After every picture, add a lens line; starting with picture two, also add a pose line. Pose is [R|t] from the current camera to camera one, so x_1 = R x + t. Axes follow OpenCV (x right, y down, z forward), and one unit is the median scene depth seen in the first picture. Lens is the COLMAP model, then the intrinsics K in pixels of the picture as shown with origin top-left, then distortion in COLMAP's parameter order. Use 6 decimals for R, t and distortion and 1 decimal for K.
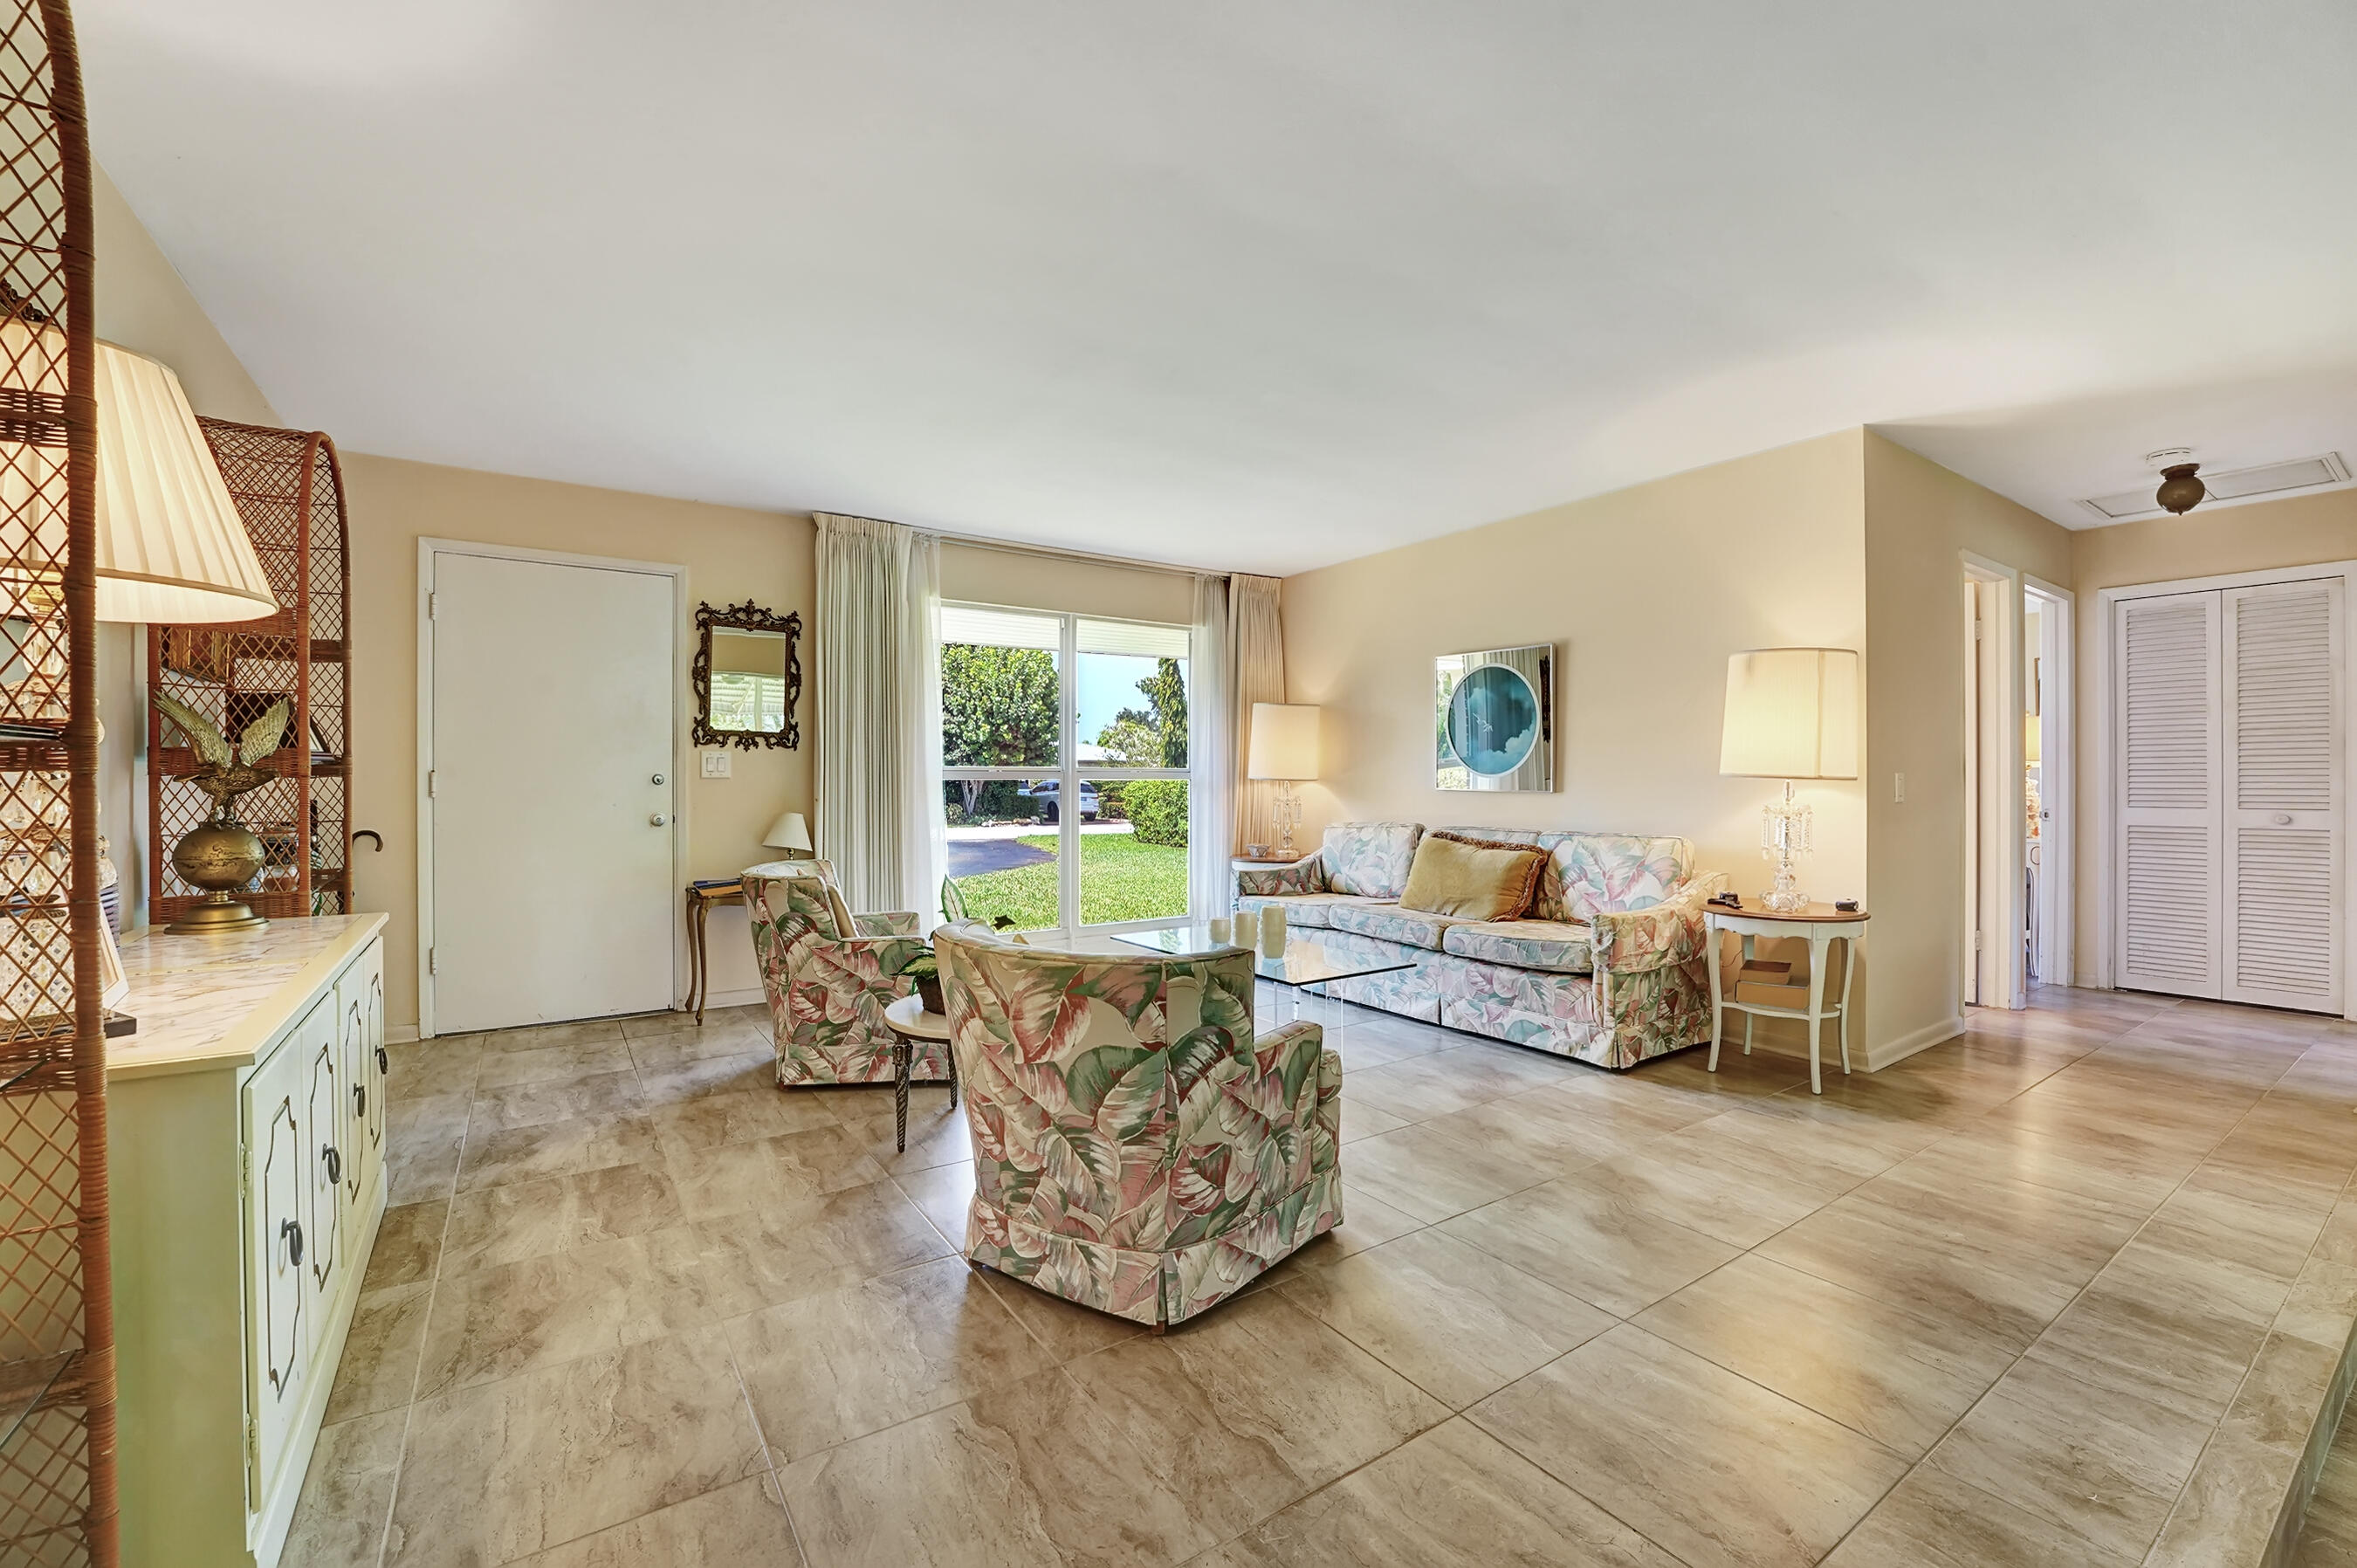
lens RADIAL K [[970.2, 0, 1166.1], [0, 970.2, 782.9], [0, 0, 1]] dist [-0.028266, 0.006964]
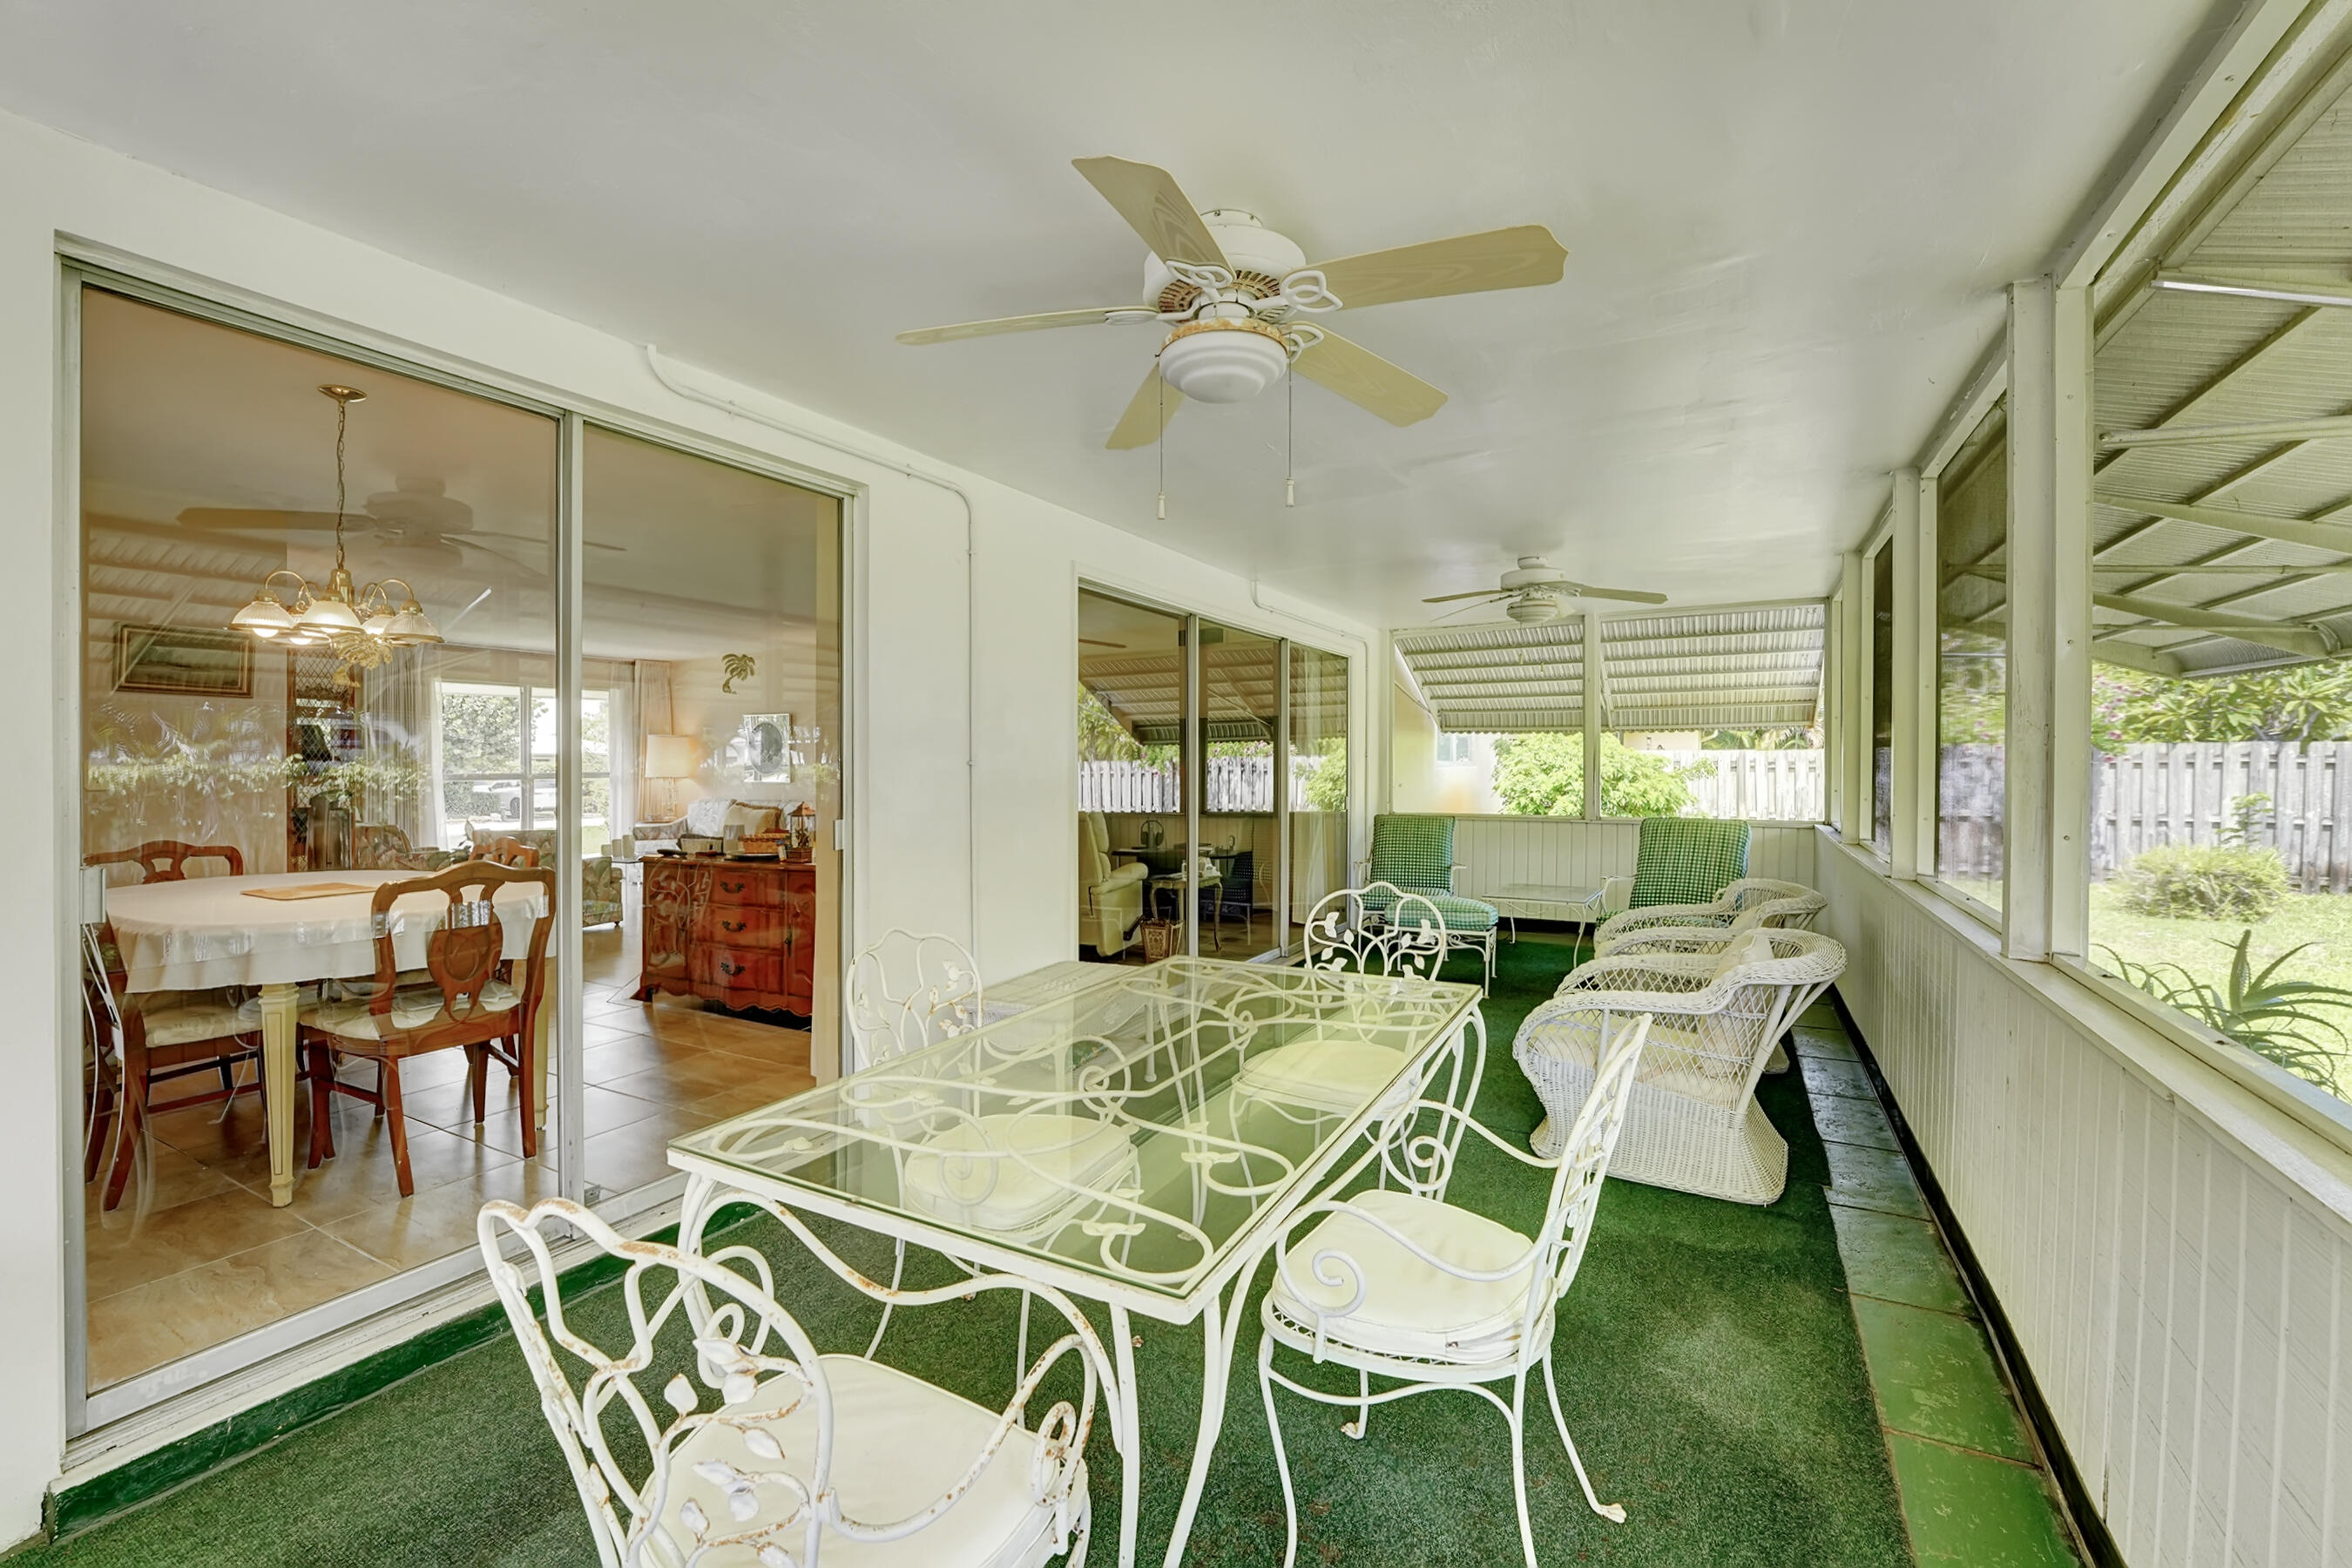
lens RADIAL K [[984.1, 0, 1171.1], [0, 984.1, 777.4], [0, 0, 1]] dist [-0.000418, -0.000025]
pose [[0.891873, -0.019519, 0.451865, 0.171761], [0.015450, 0.999800, 0.012693, -0.016891], [-0.452022, -0.004339, 0.891996, -1.394093]]
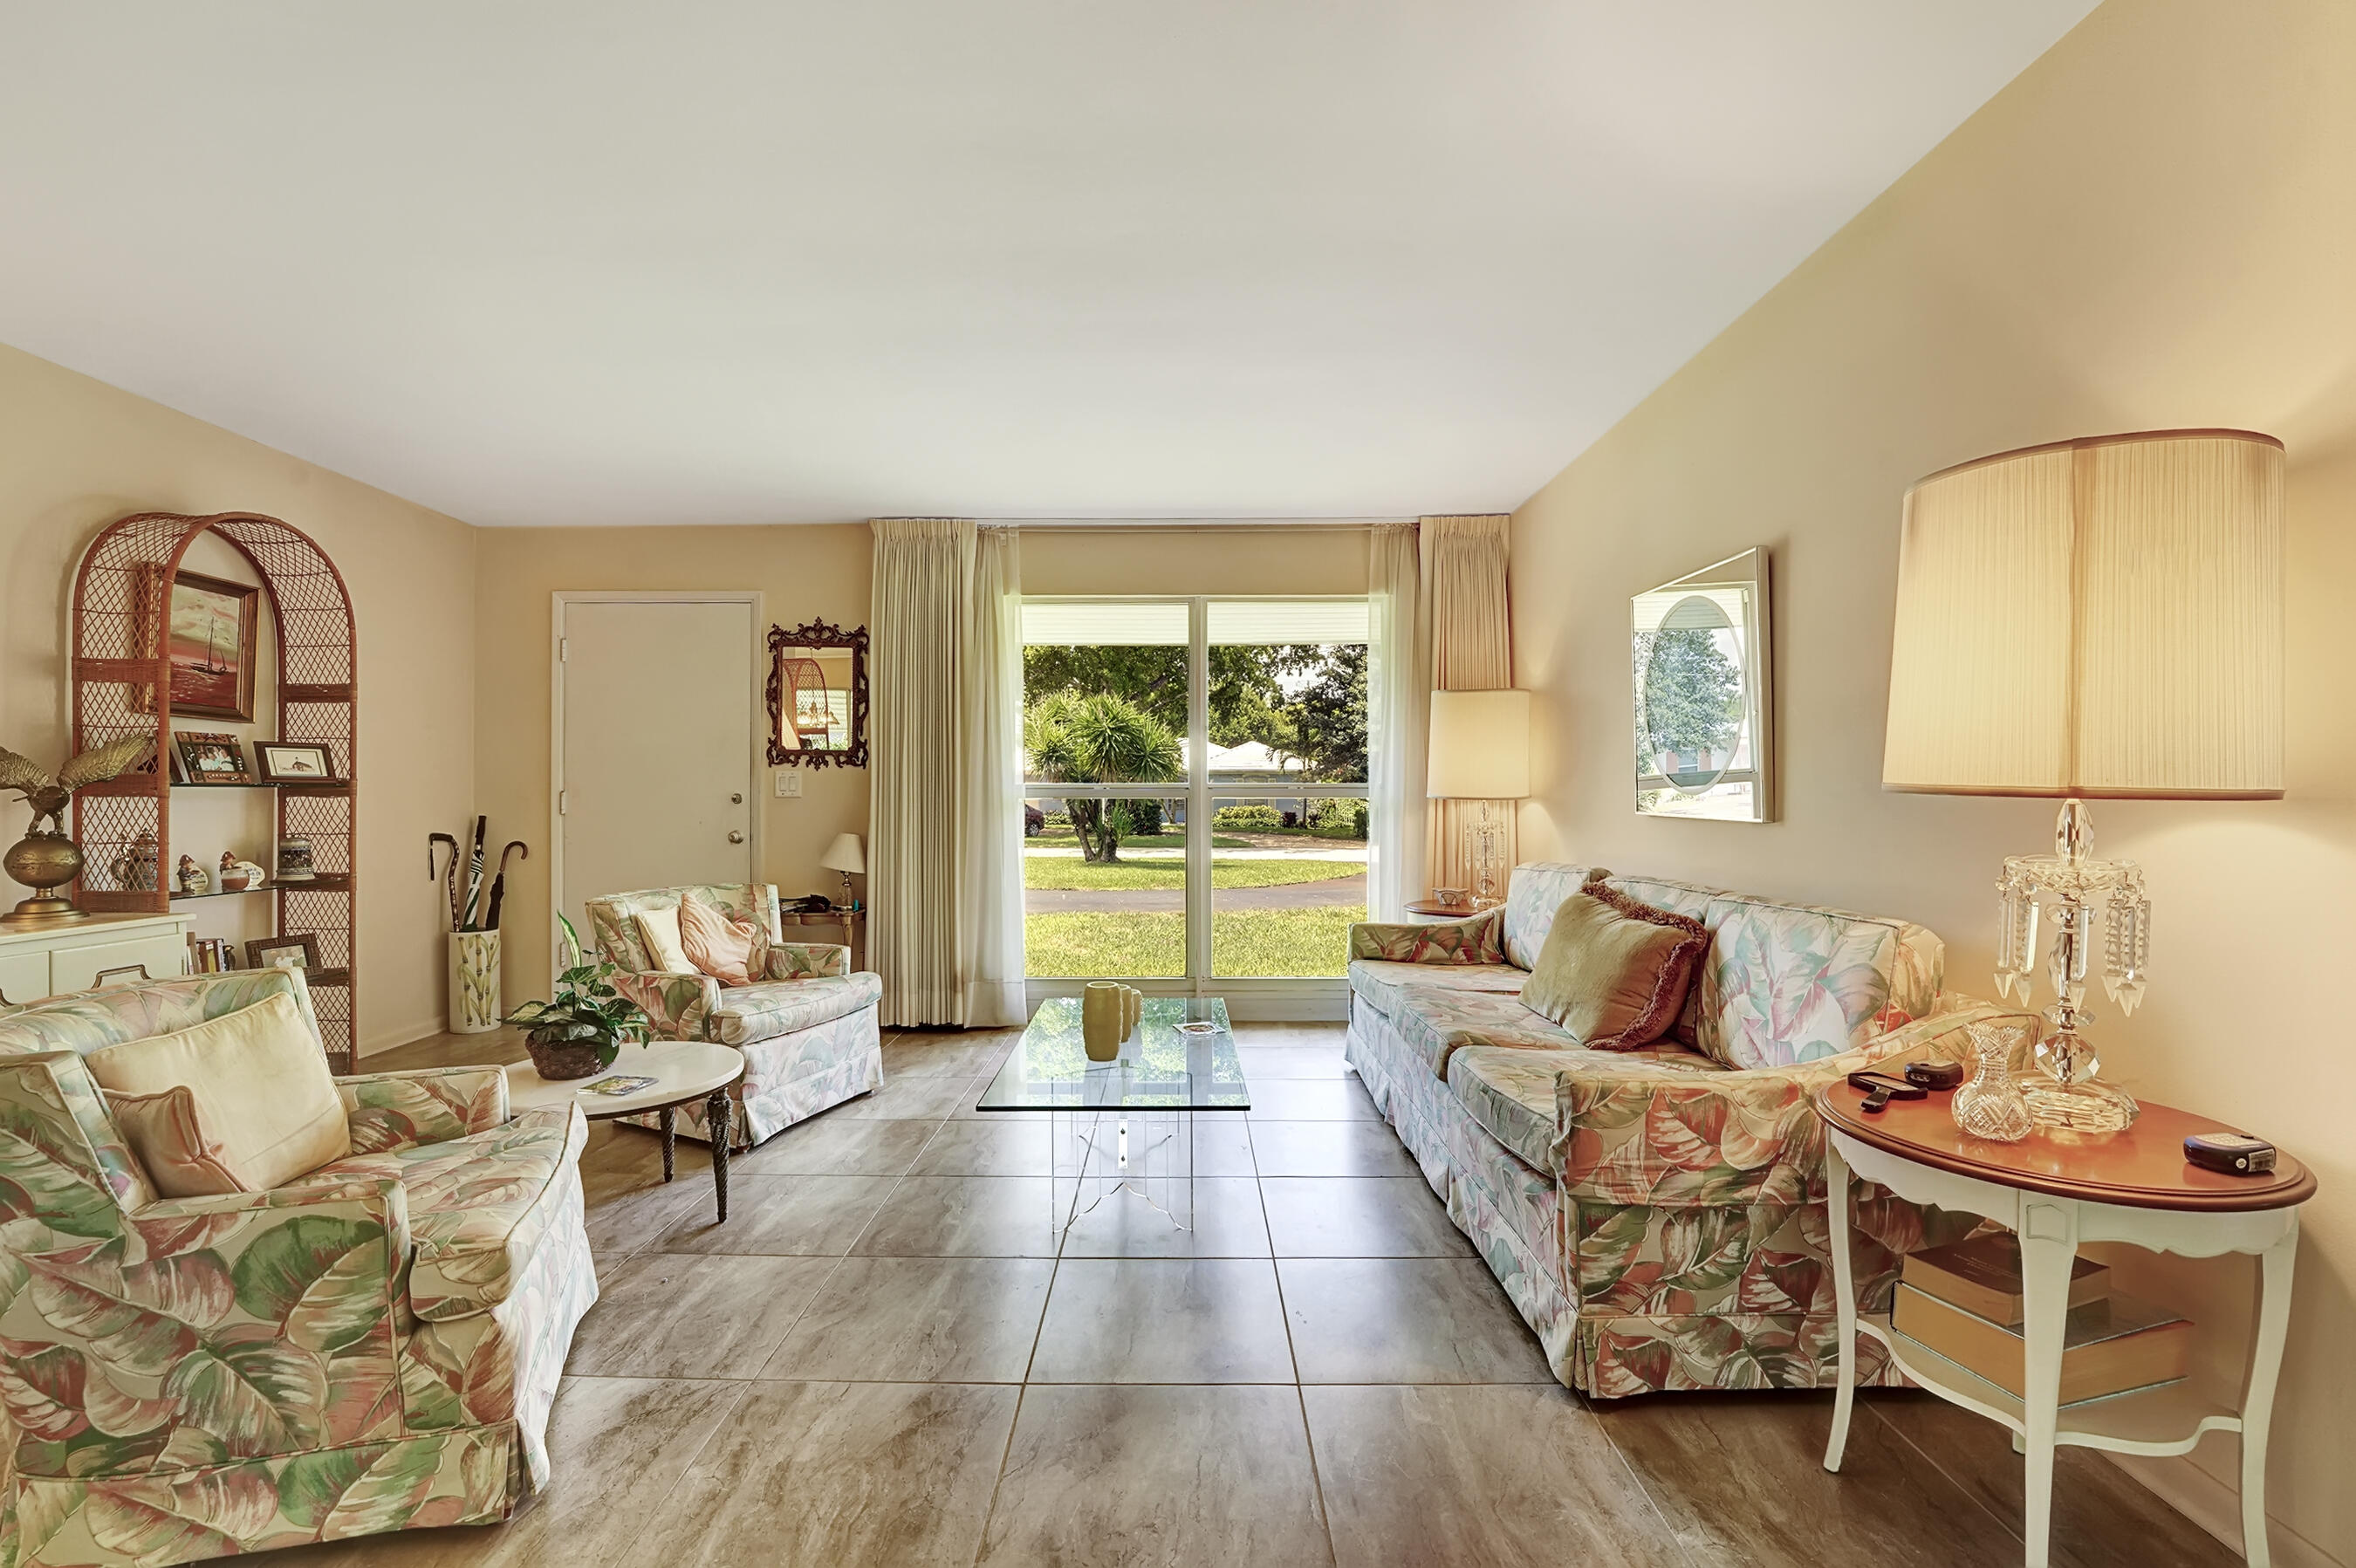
lens RADIAL K [[989.0, 0, 1179.2], [0, 989.0, 797.3], [0, 0, 1]] dist [-0.019603, 0.000748]
pose [[0.828324, -0.000781, -0.560249, 0.452589], [-0.000819, 0.999996, -0.002606, -0.002480], [0.560249, 0.002618, 0.828320, 0.372008]]
